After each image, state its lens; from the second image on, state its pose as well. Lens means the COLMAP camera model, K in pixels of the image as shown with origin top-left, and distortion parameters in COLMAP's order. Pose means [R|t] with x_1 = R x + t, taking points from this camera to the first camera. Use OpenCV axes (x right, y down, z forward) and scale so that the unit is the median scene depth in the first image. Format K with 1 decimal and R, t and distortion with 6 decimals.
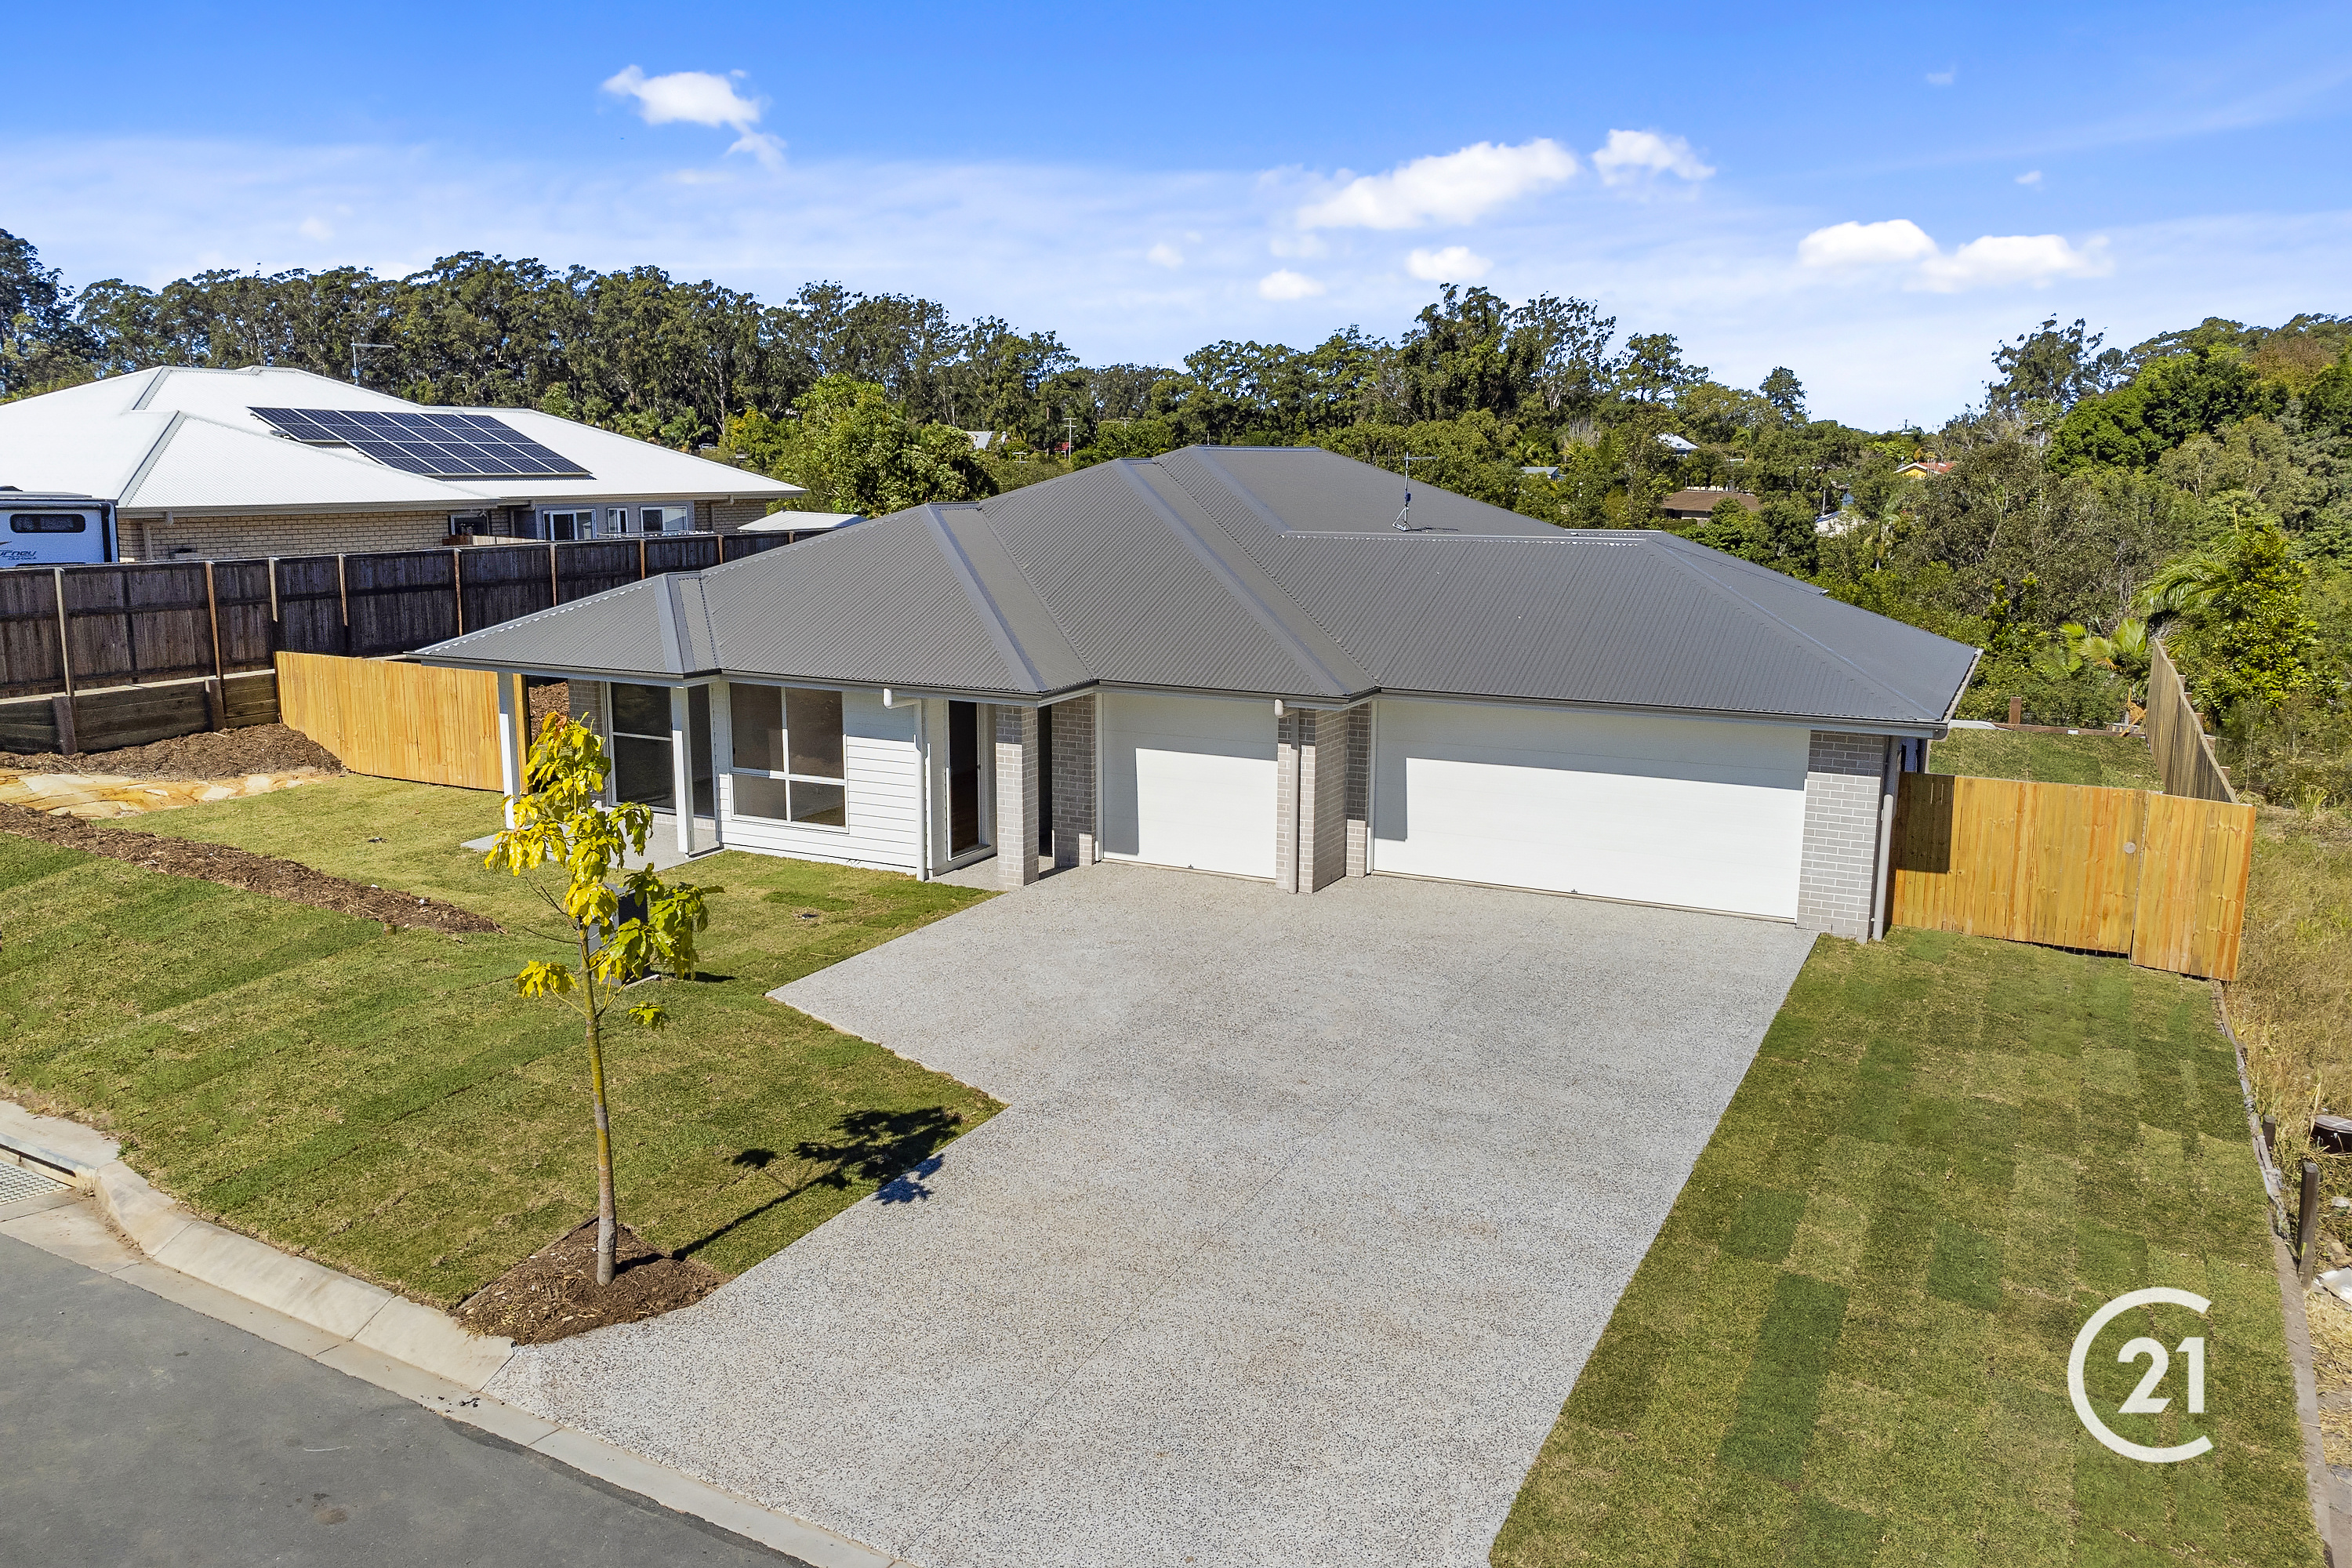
lens RADIAL K [[1747.6, 0, 1159.7], [0, 1747.6, 783.3], [0, 0, 1]] dist [0.003277, 0.030497]
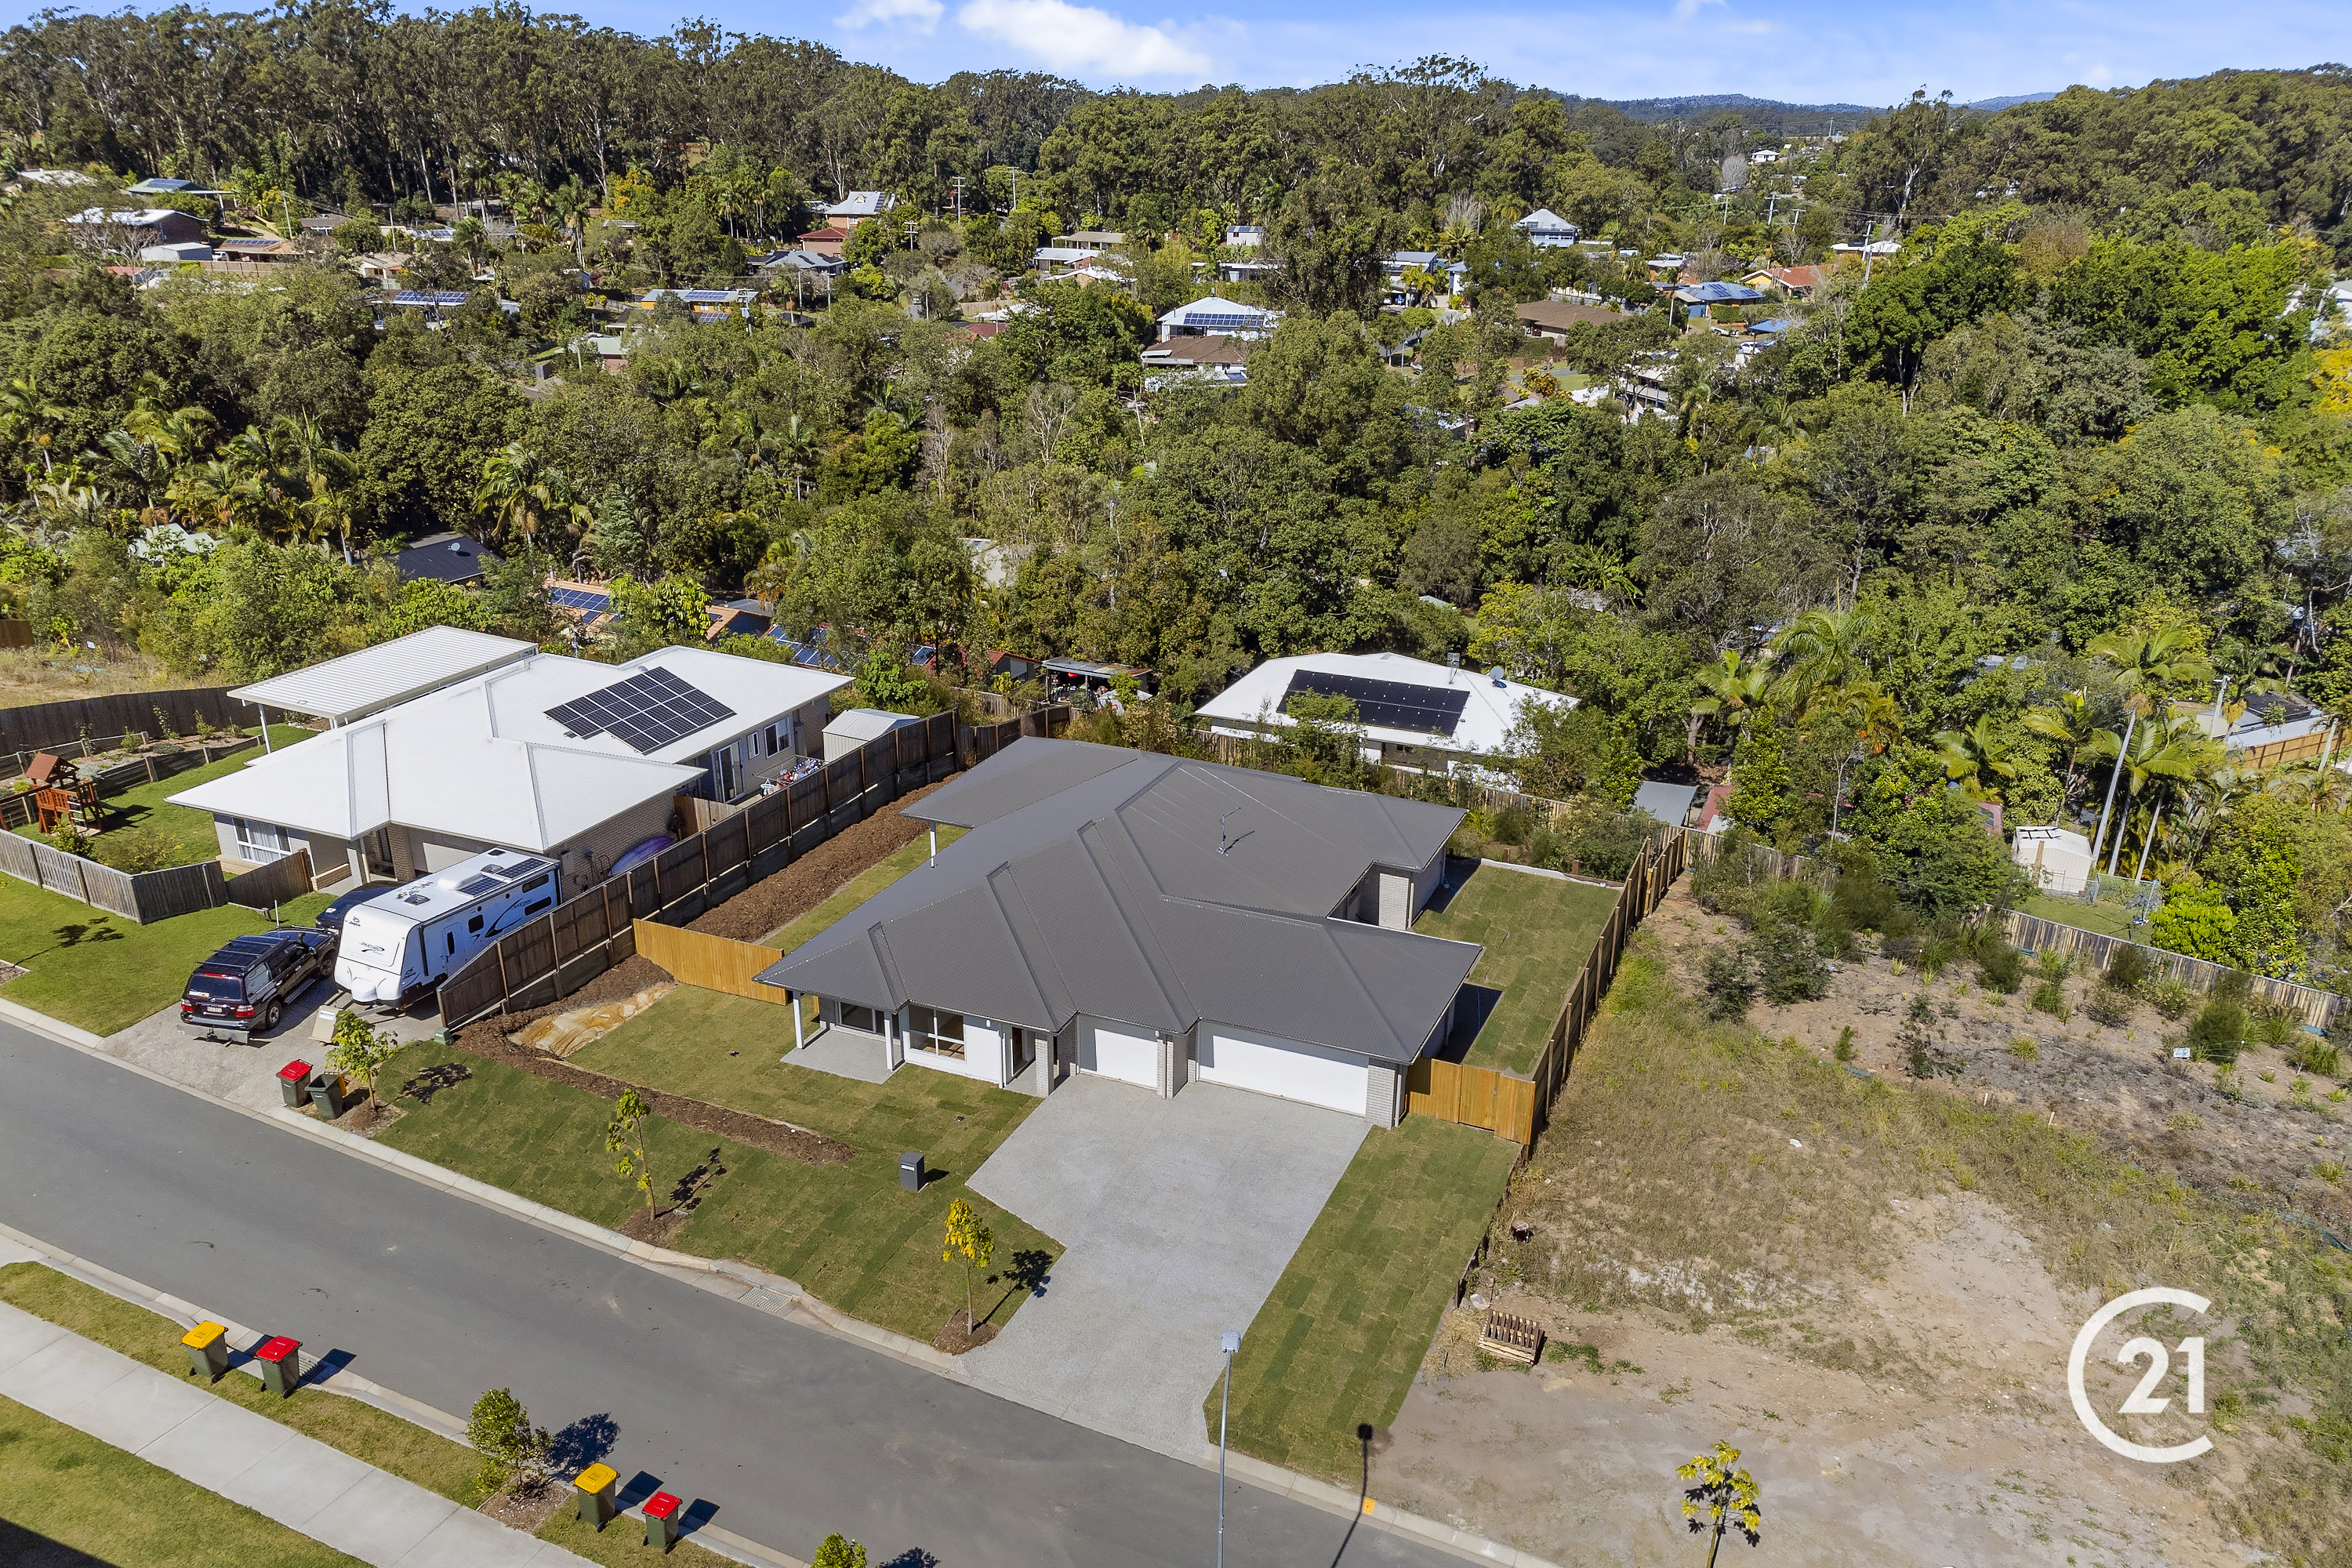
lens RADIAL K [[1752.0, 0, 1168.0], [0, 1752.0, 857.1], [0, 0, 1]] dist [0.027067, -0.007159]
pose [[0.997831, -0.019540, 0.062857, -0.046465], [0.005939, 0.977754, 0.209672, -0.574169], [-0.065556, -0.208844, 0.975749, -0.944251]]
